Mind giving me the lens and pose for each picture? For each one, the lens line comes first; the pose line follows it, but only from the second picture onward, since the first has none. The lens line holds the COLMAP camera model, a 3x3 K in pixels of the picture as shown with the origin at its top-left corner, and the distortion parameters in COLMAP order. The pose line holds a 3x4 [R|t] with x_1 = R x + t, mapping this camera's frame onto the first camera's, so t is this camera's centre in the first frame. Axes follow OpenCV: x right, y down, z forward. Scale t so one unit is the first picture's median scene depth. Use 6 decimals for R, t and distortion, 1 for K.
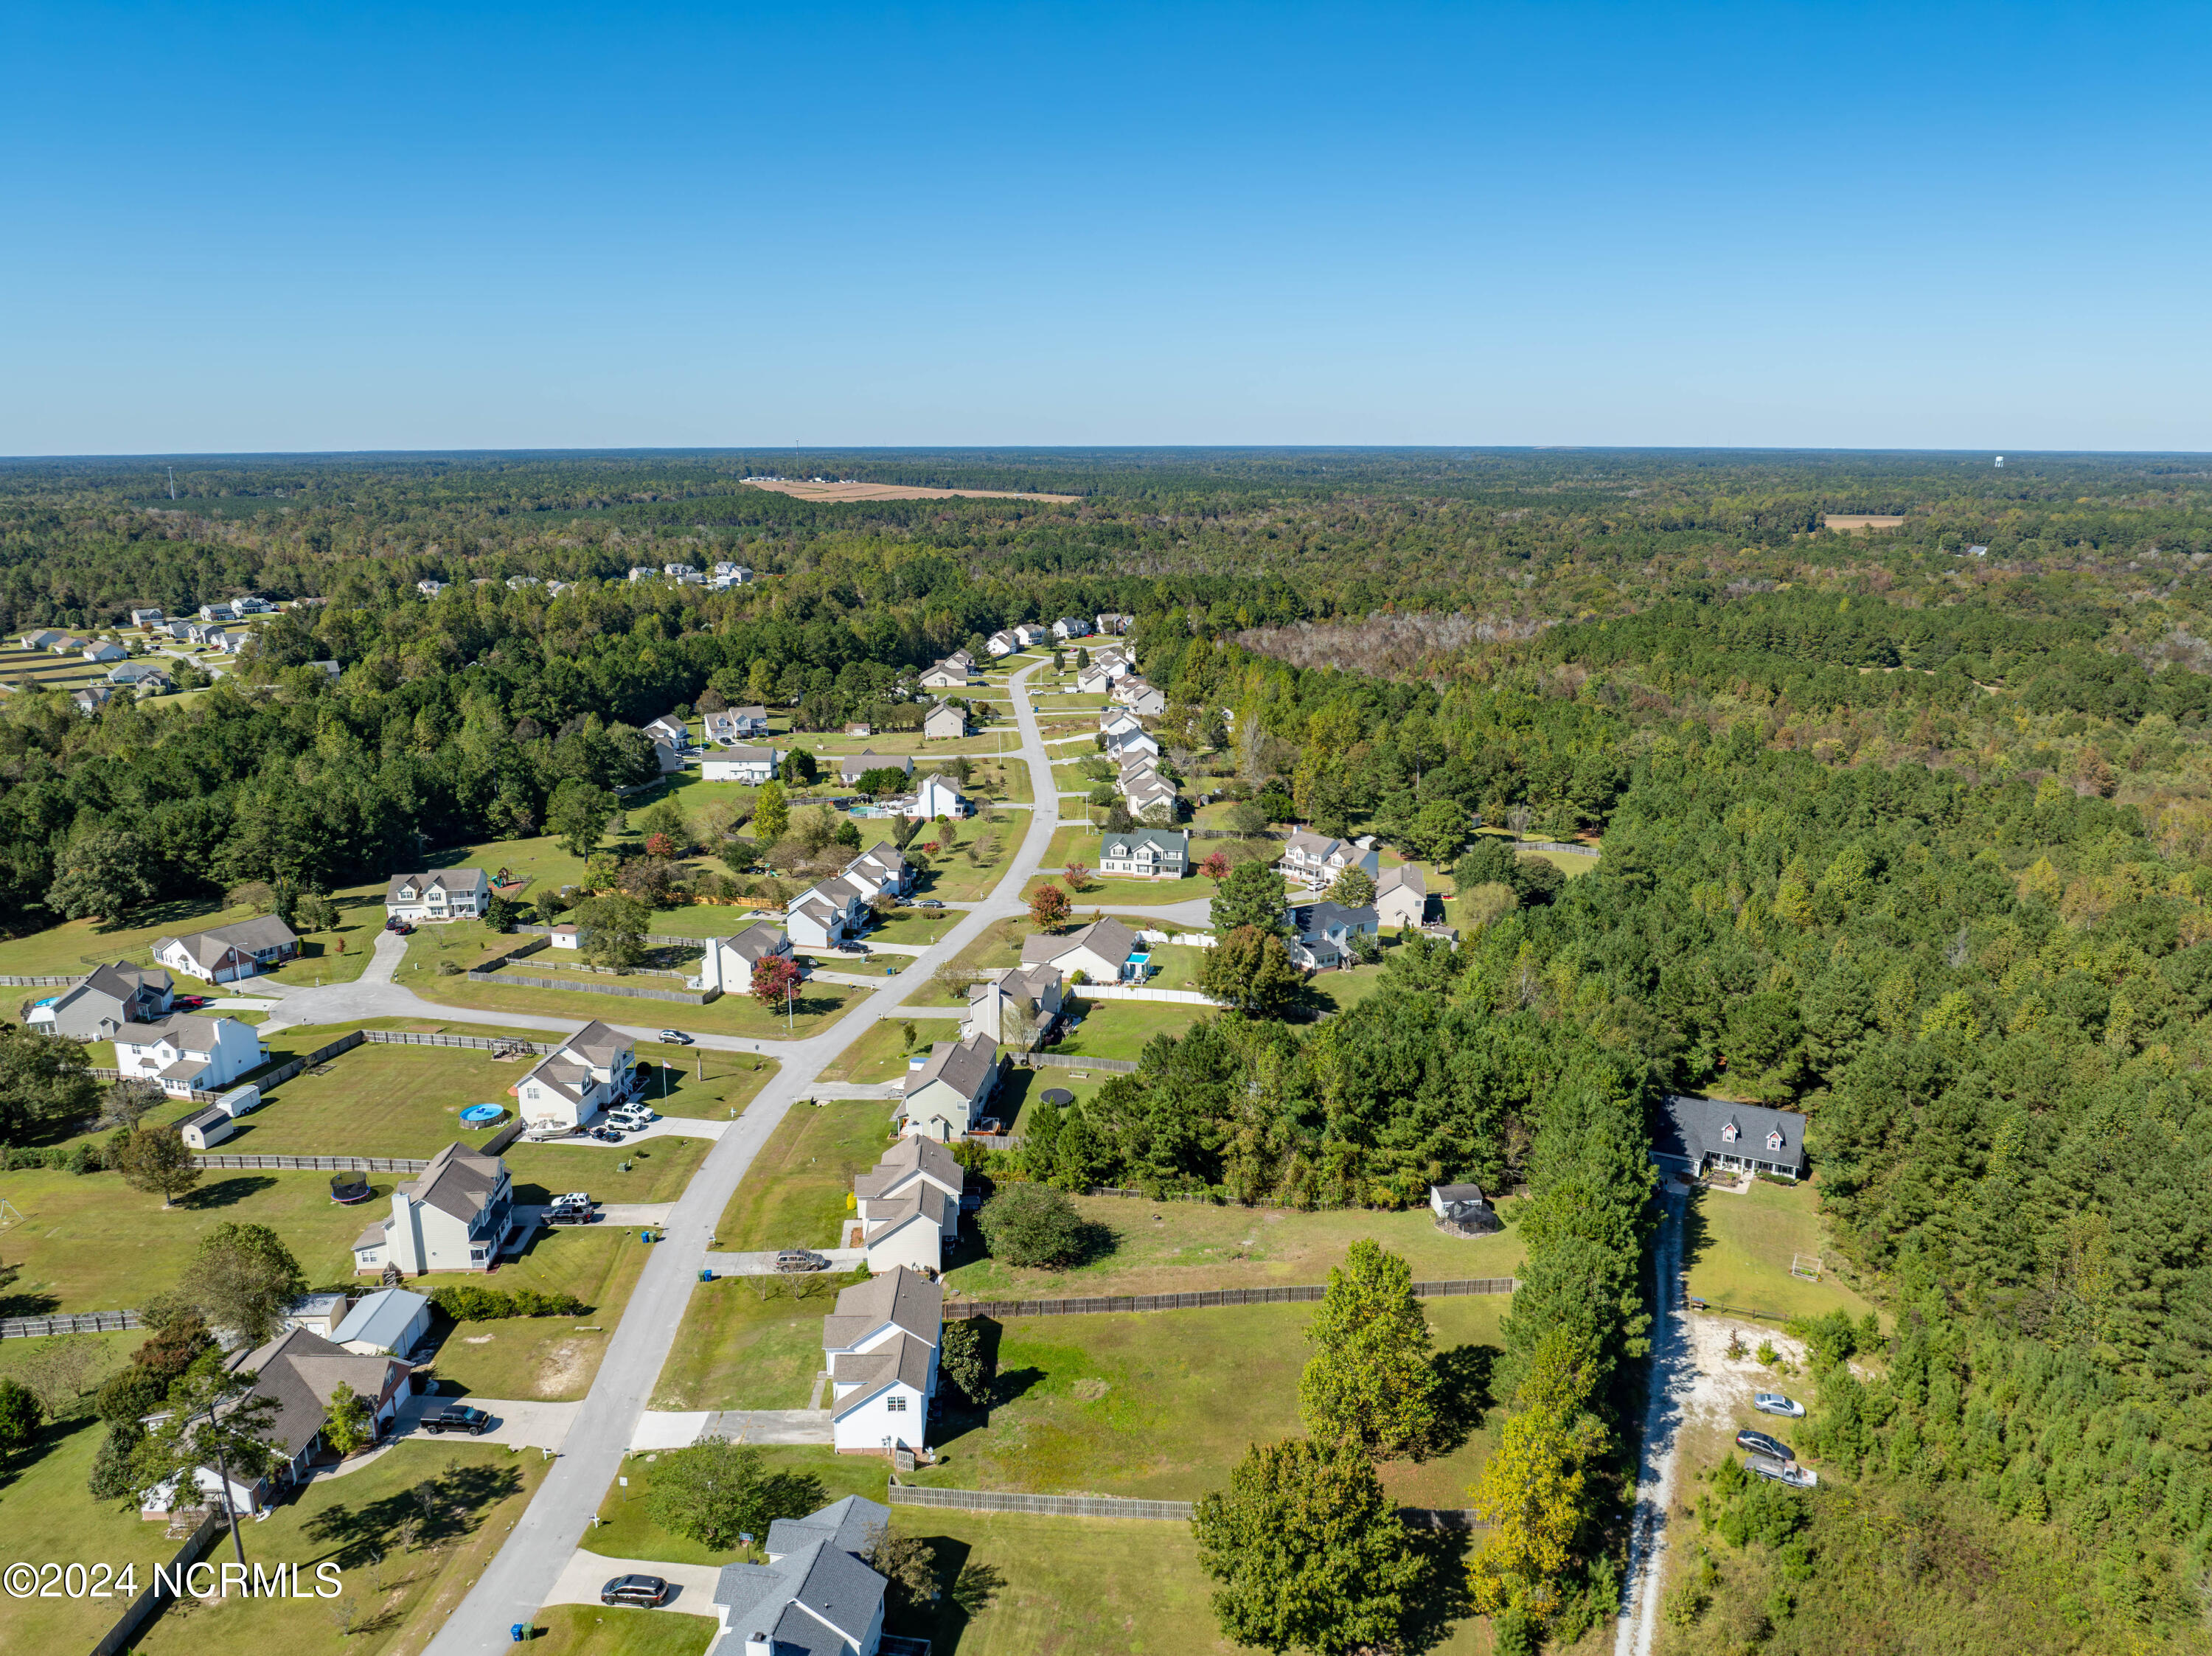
lens RADIAL K [[1569.9, 0, 1102.4], [0, 1569.9, 829.0], [0, 0, 1]] dist [-0.044070, 0.002349]
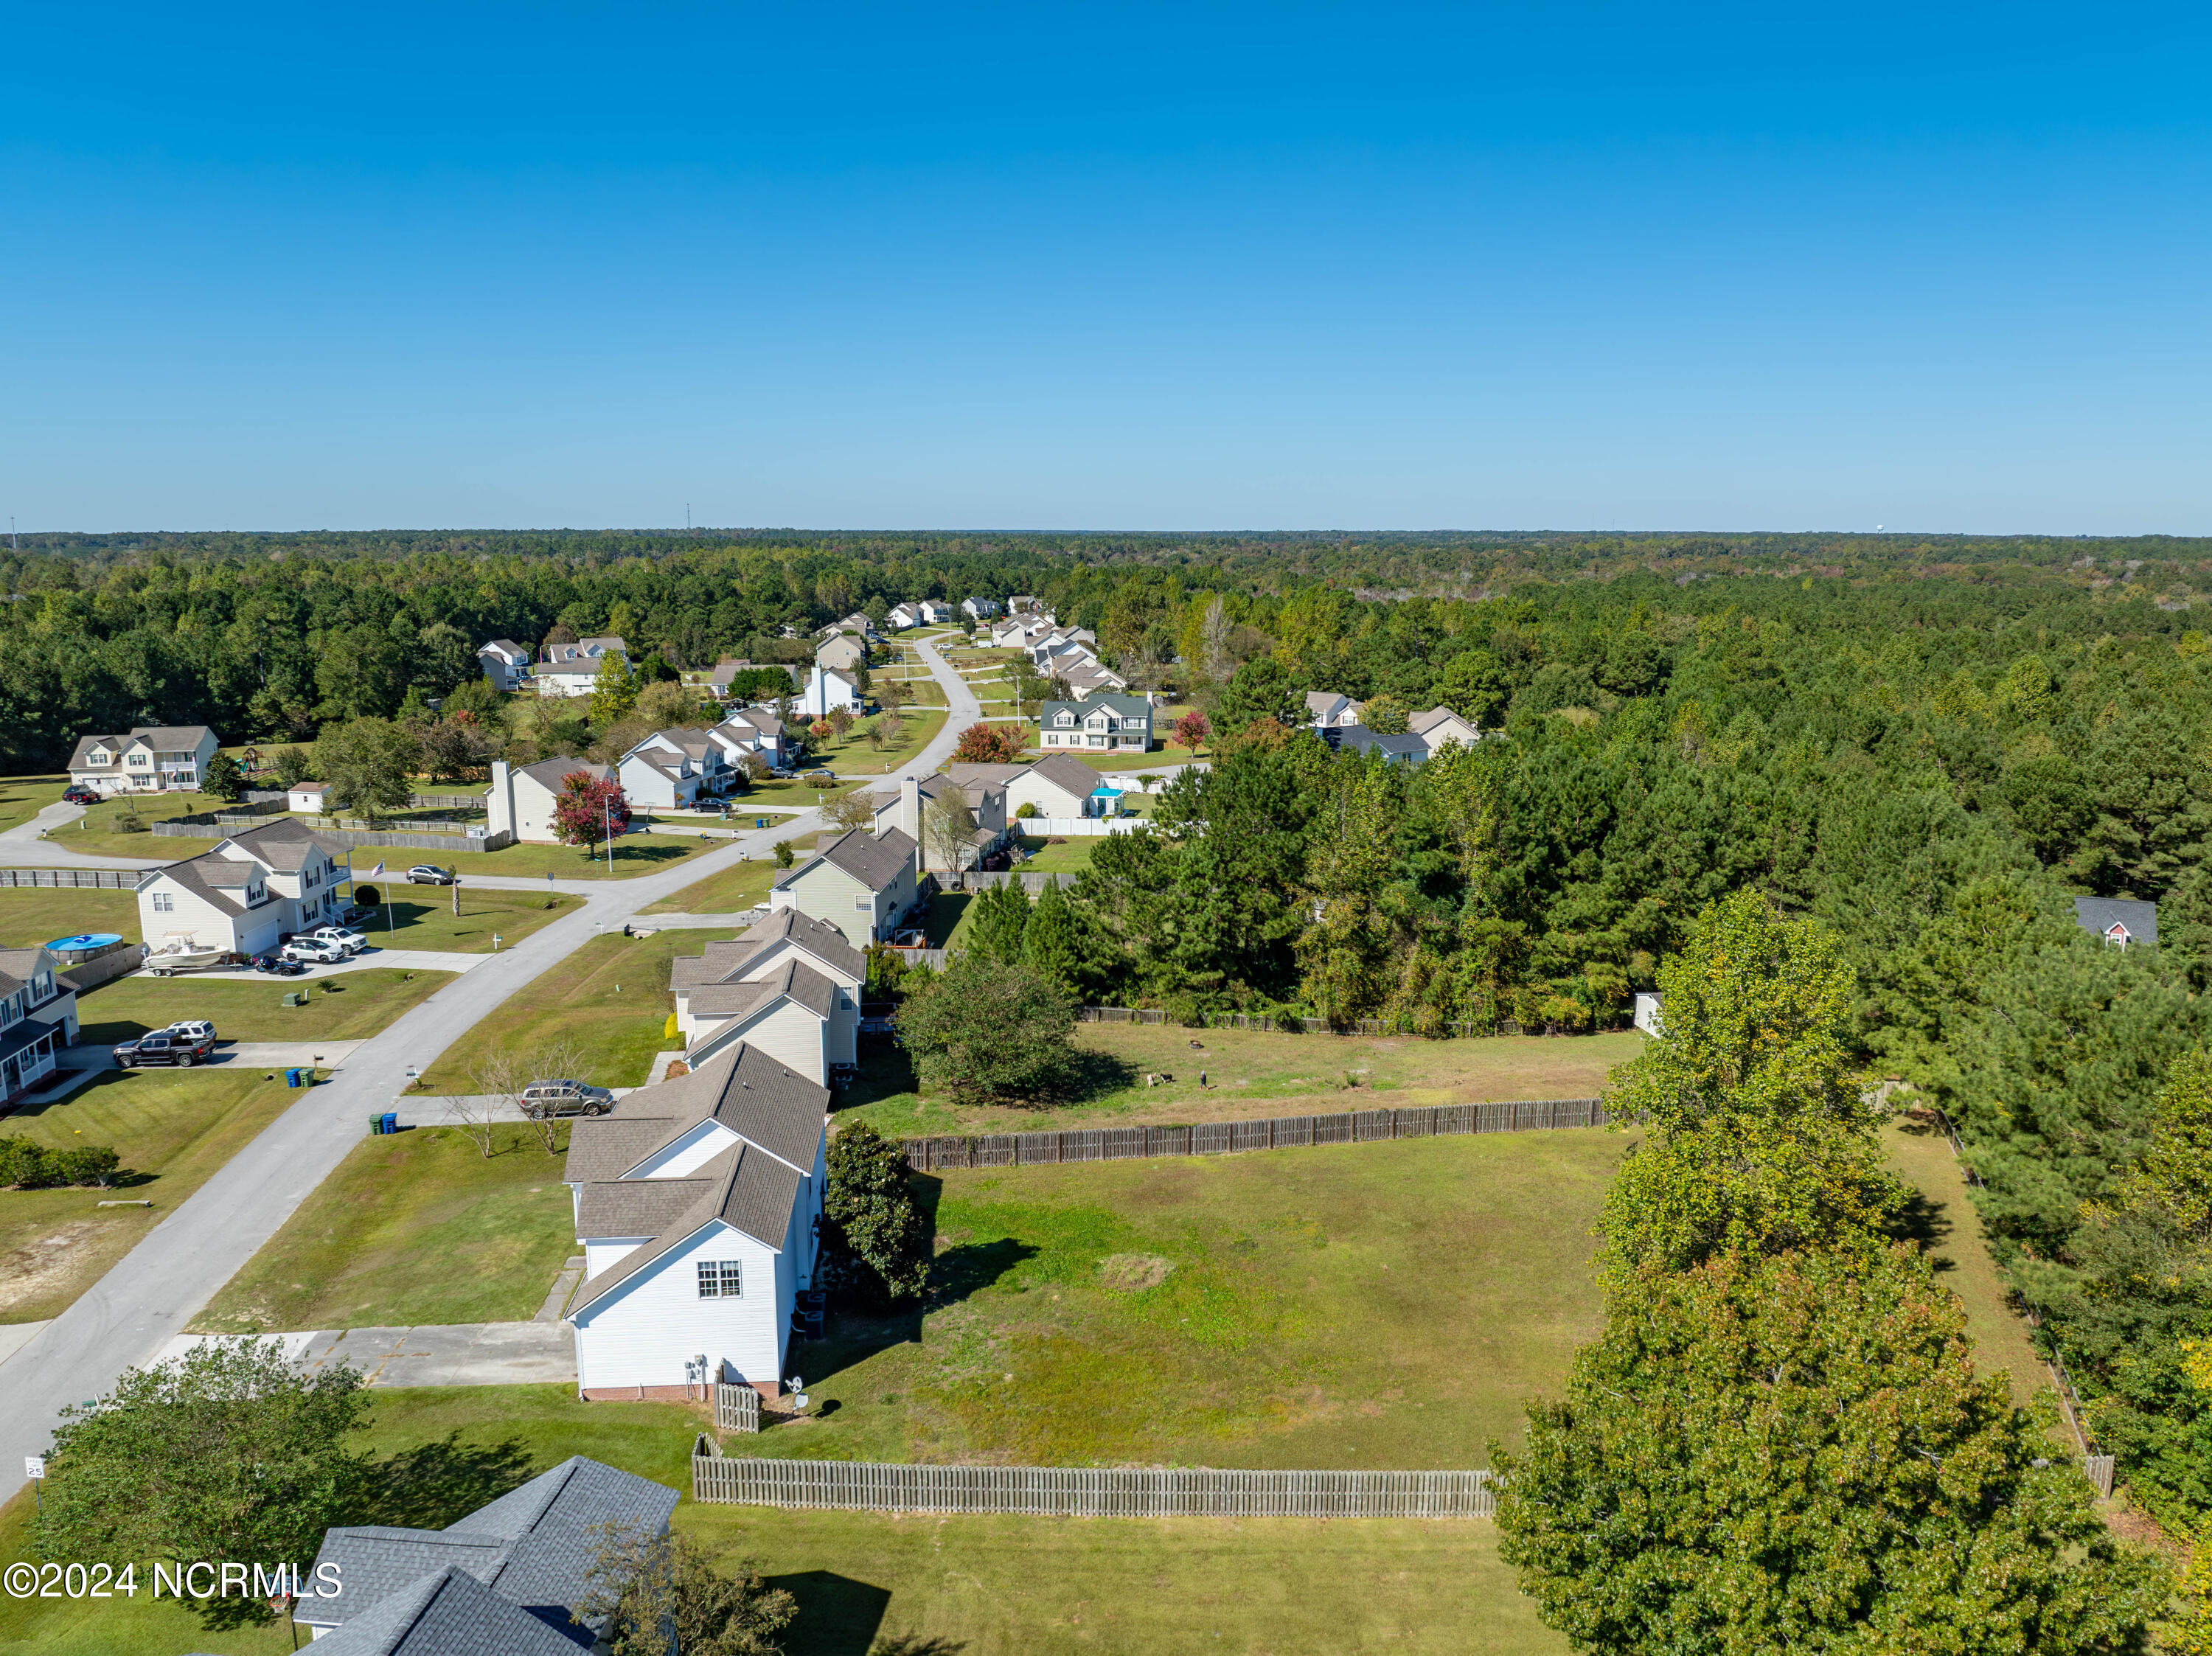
lens RADIAL K [[1569.9, 0, 1112.3], [0, 1569.9, 825.6], [0, 0, 1]] dist [-0.044070, 0.002349]
pose [[0.997407, -0.006289, 0.071699, -0.036466], [0.010401, 0.998313, -0.057115, 0.187060], [-0.071219, 0.057713, 0.995790, 0.383095]]
